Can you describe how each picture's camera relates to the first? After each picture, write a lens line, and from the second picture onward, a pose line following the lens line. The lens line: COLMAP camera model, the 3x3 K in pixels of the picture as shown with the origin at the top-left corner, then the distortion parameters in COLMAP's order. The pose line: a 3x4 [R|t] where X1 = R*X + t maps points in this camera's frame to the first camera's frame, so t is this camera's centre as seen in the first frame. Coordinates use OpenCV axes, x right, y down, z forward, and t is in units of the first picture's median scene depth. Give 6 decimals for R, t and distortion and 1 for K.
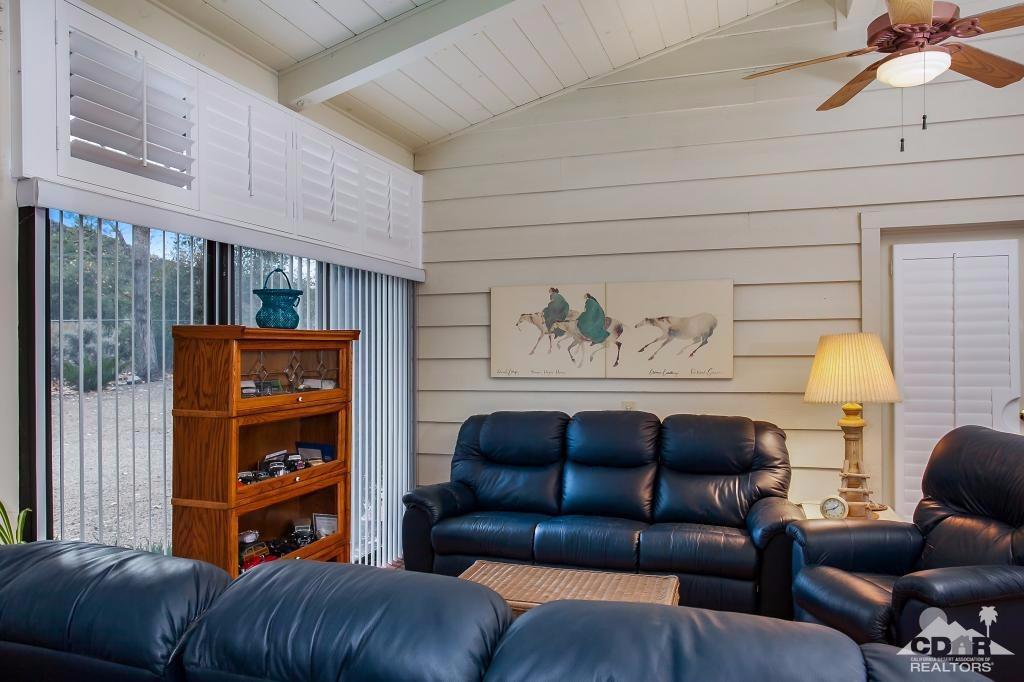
lens RADIAL K [[811.9, 0, 512.0], [0, 811.9, 341.0], [0, 0, 1]] dist [0.069583, 0.004424]
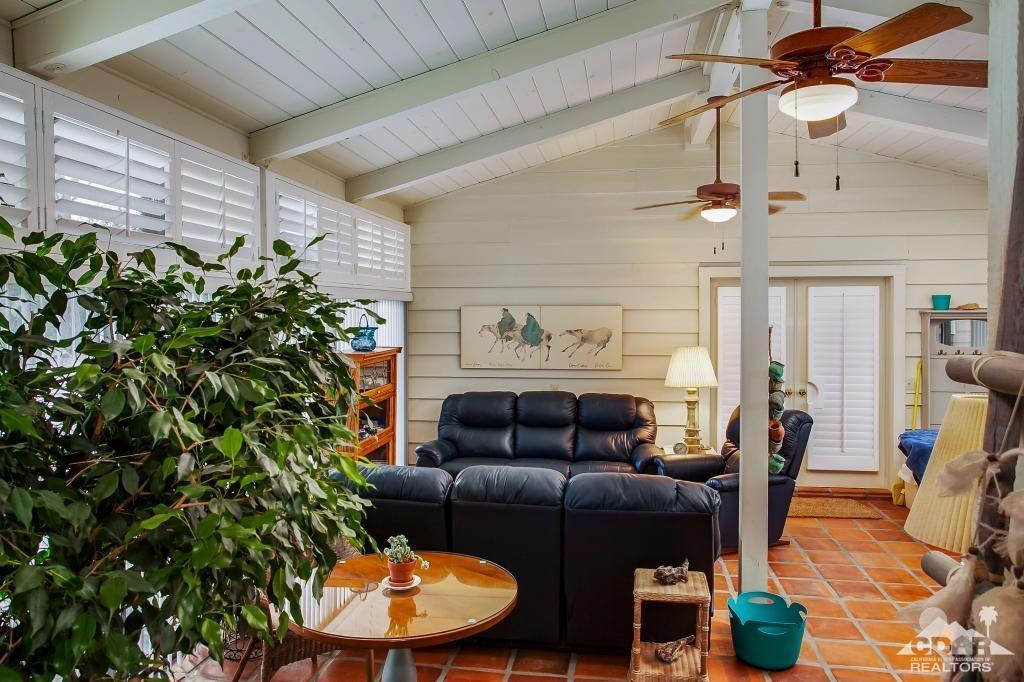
lens RADIAL K [[702.4, 0, 512.0], [0, 702.4, 341.0], [0, 0, 1]] dist [0.042696, 0.000433]
pose [[0.991561, -0.002838, 0.129606, -0.116268], [-0.001740, 0.999379, 0.035194, -0.057481], [-0.129626, -0.035122, 0.990941, -0.318368]]
